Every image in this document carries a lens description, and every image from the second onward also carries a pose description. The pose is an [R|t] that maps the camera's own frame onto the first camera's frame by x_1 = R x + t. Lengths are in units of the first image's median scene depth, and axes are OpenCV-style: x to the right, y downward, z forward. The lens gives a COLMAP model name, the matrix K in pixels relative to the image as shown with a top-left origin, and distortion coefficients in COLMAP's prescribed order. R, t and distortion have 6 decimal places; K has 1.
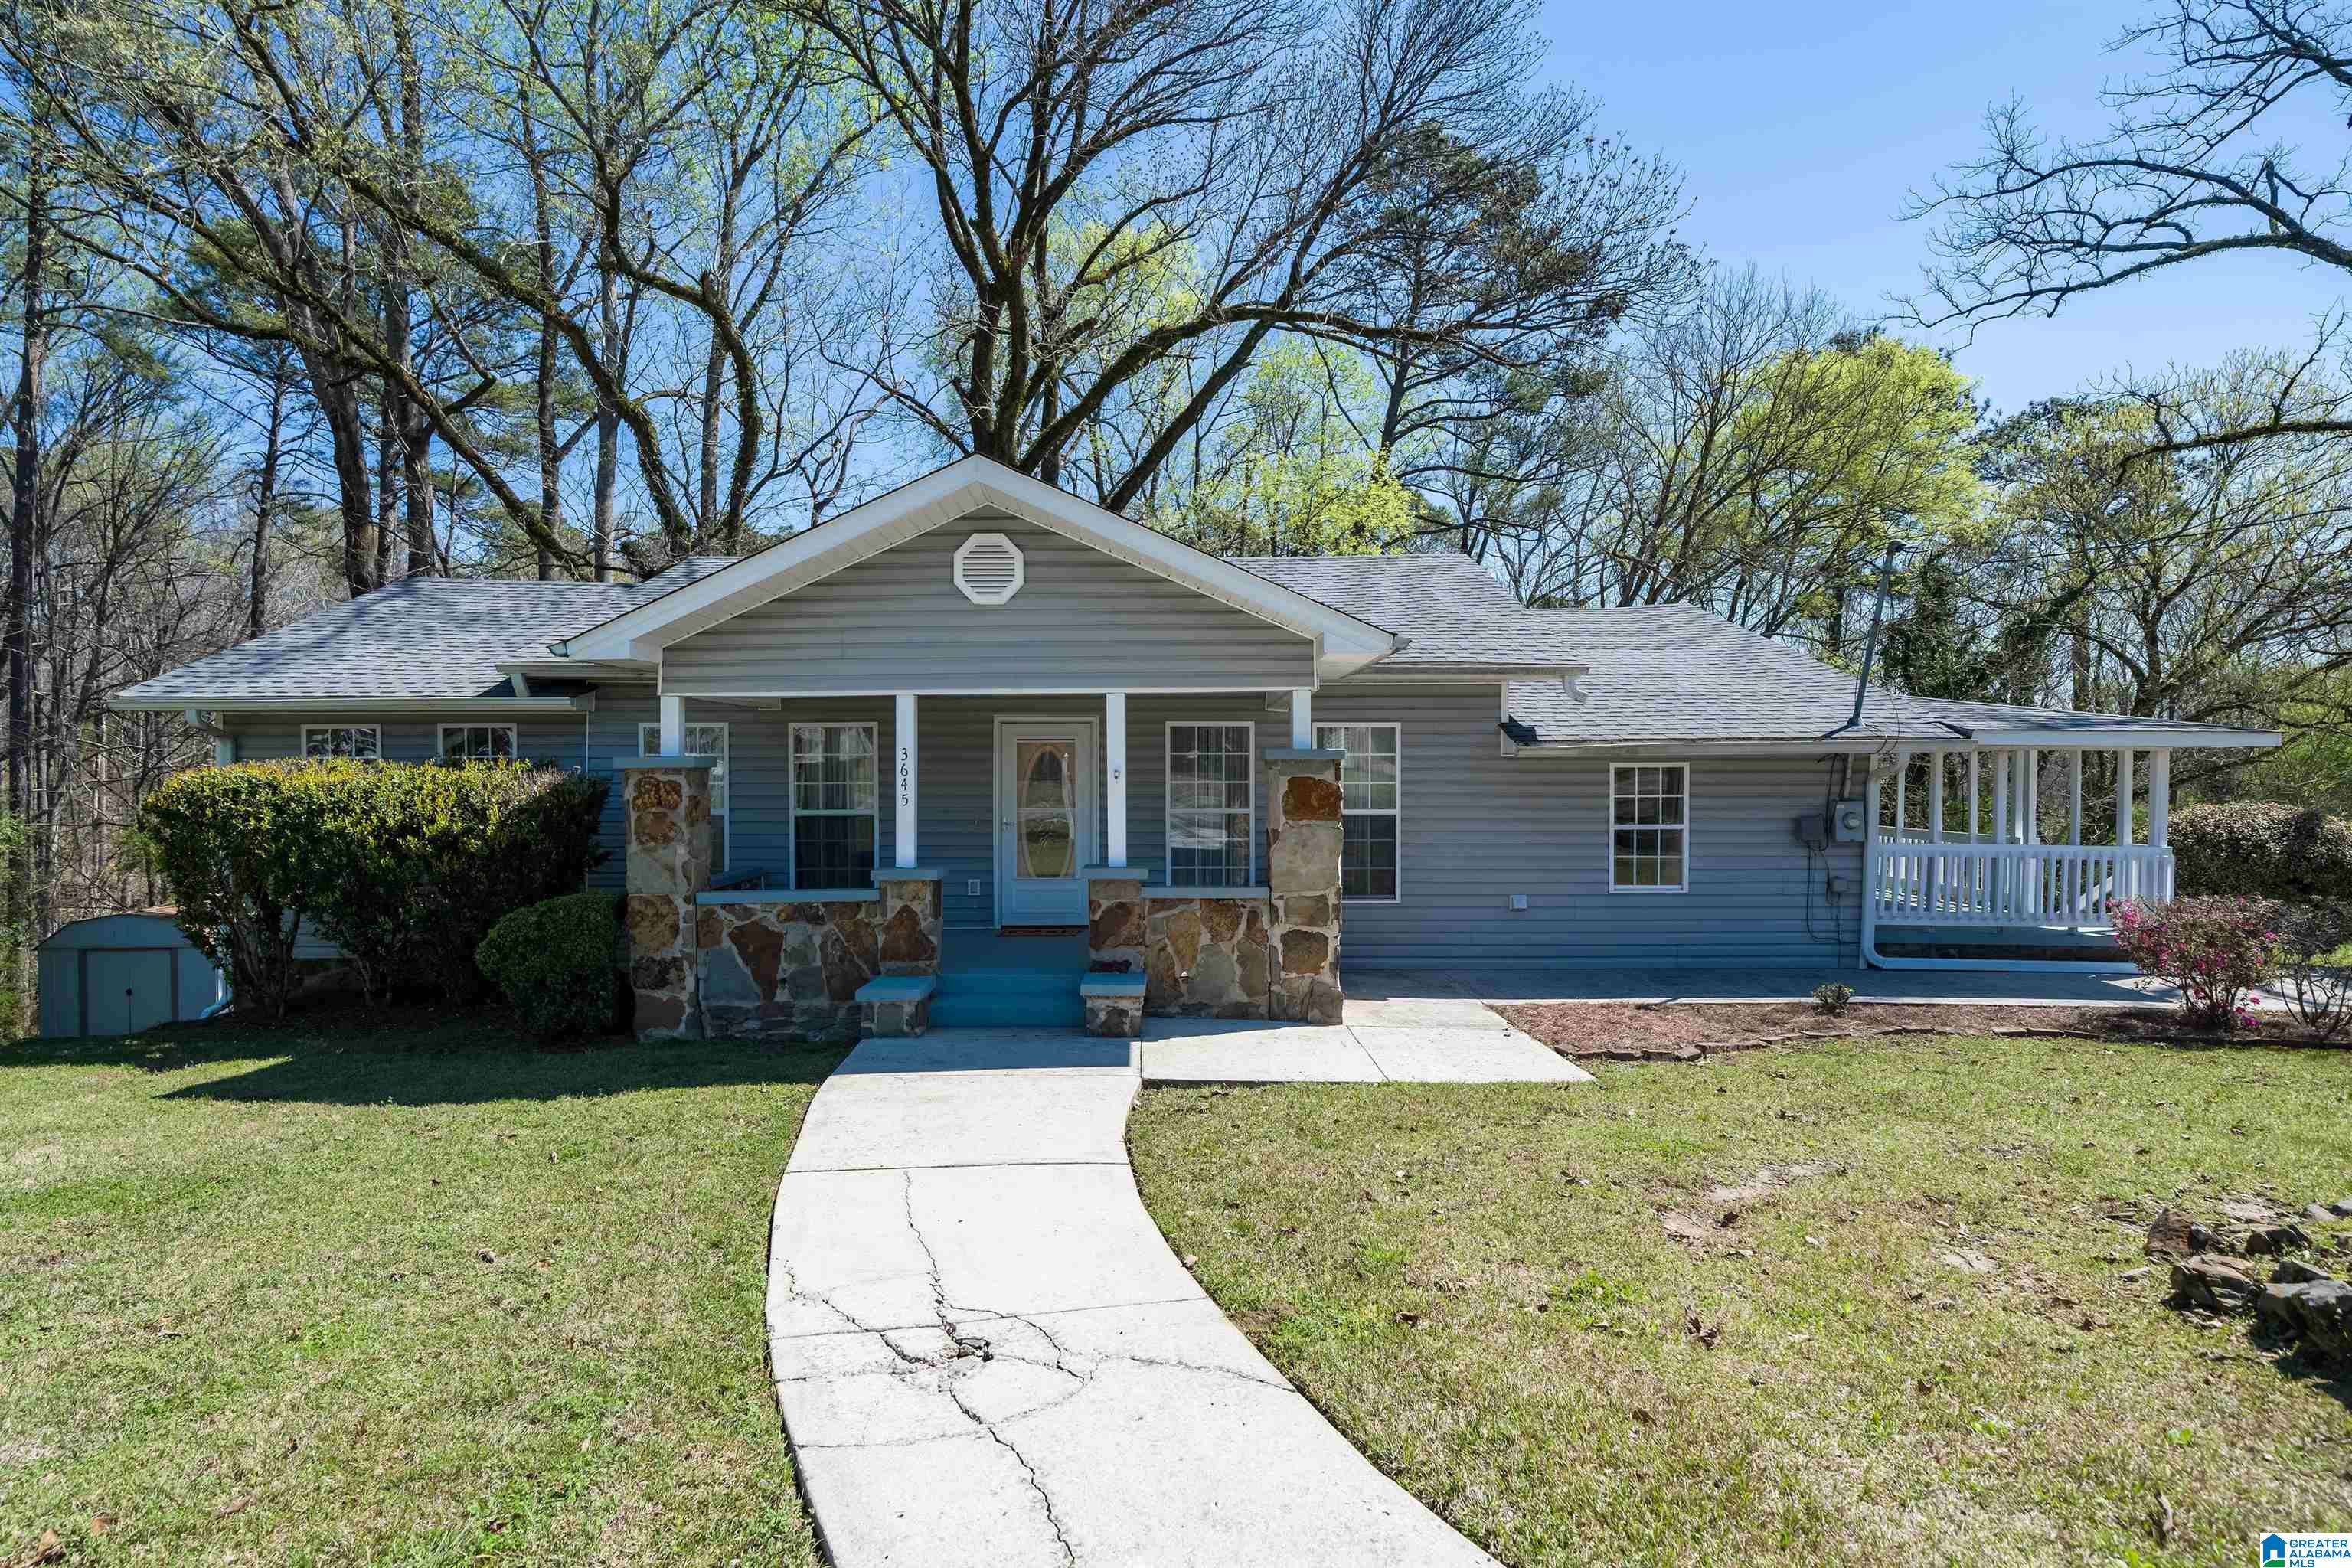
lens RADIAL K [[1180.1, 0, 1175.6], [0, 1180.1, 785.3], [0, 0, 1]] dist [-0.002202, -0.001141]
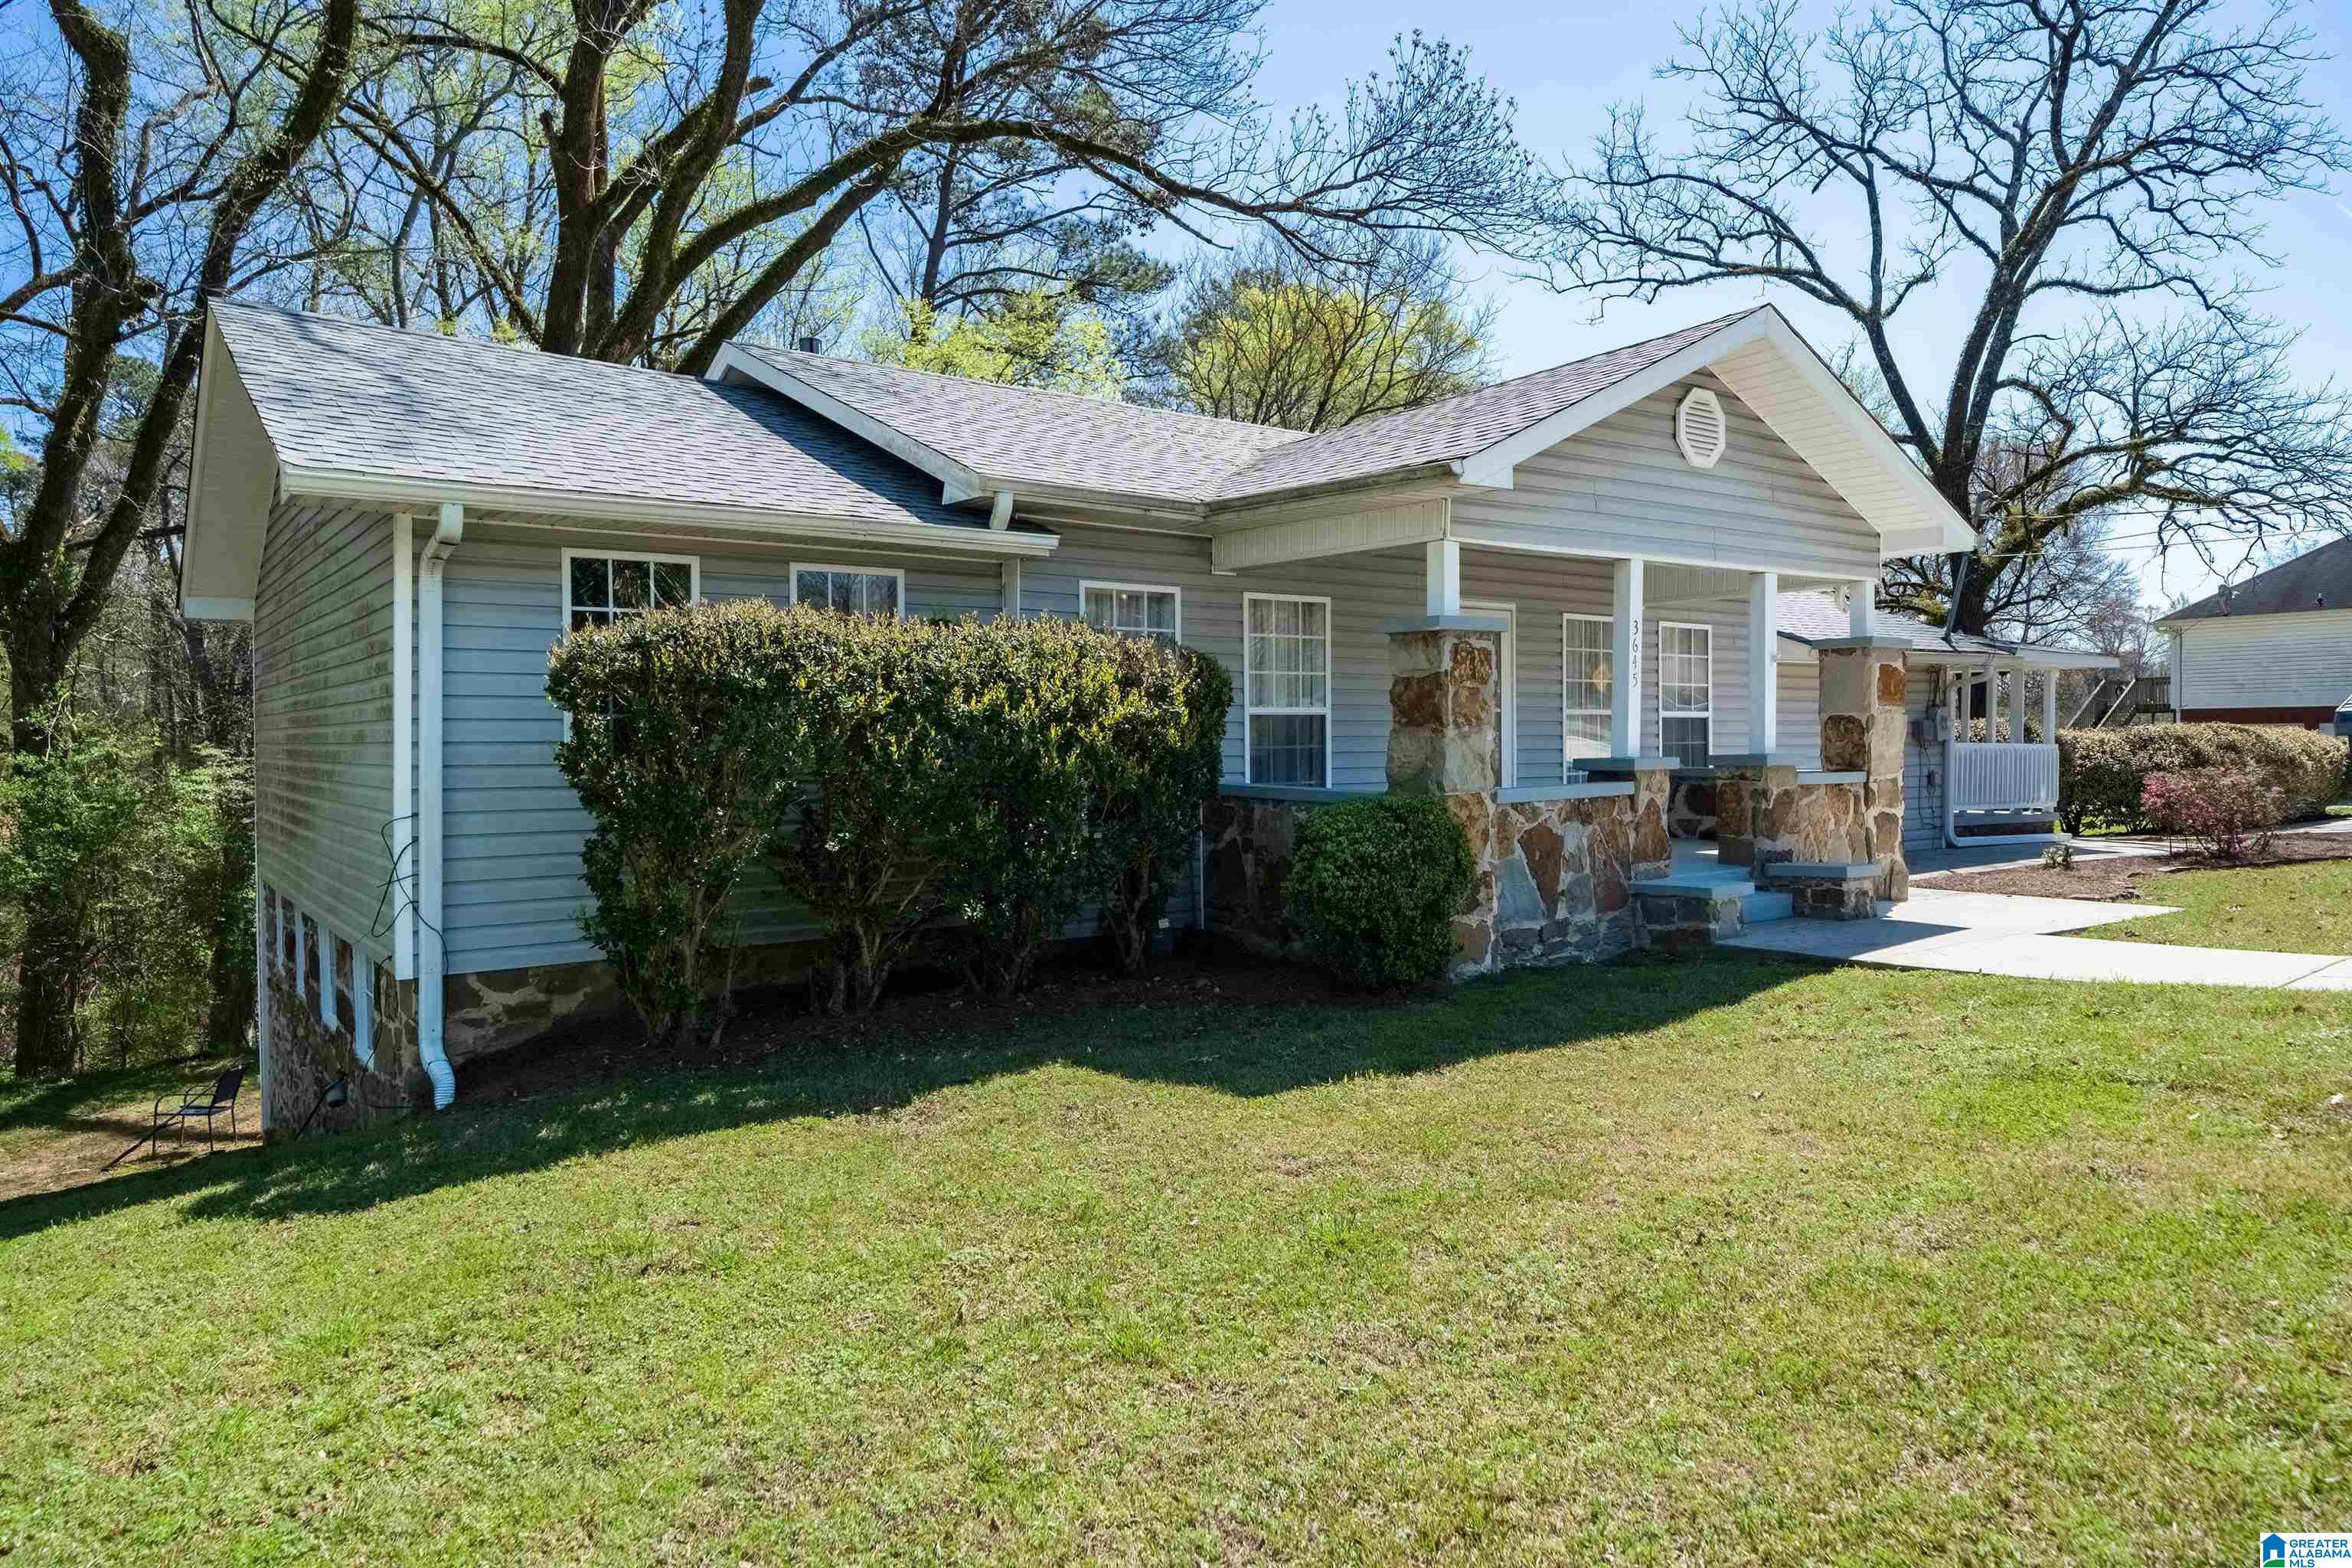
lens RADIAL K [[1497.7, 0, 1174.4], [0, 1497.7, 770.4], [0, 0, 1]] dist [-0.006317, -0.000225]
pose [[0.798862, -0.016848, 0.601279, -0.983382], [0.012909, 0.999858, 0.010864, 0.052799], [-0.601376, -0.000917, 0.798966, 0.264441]]
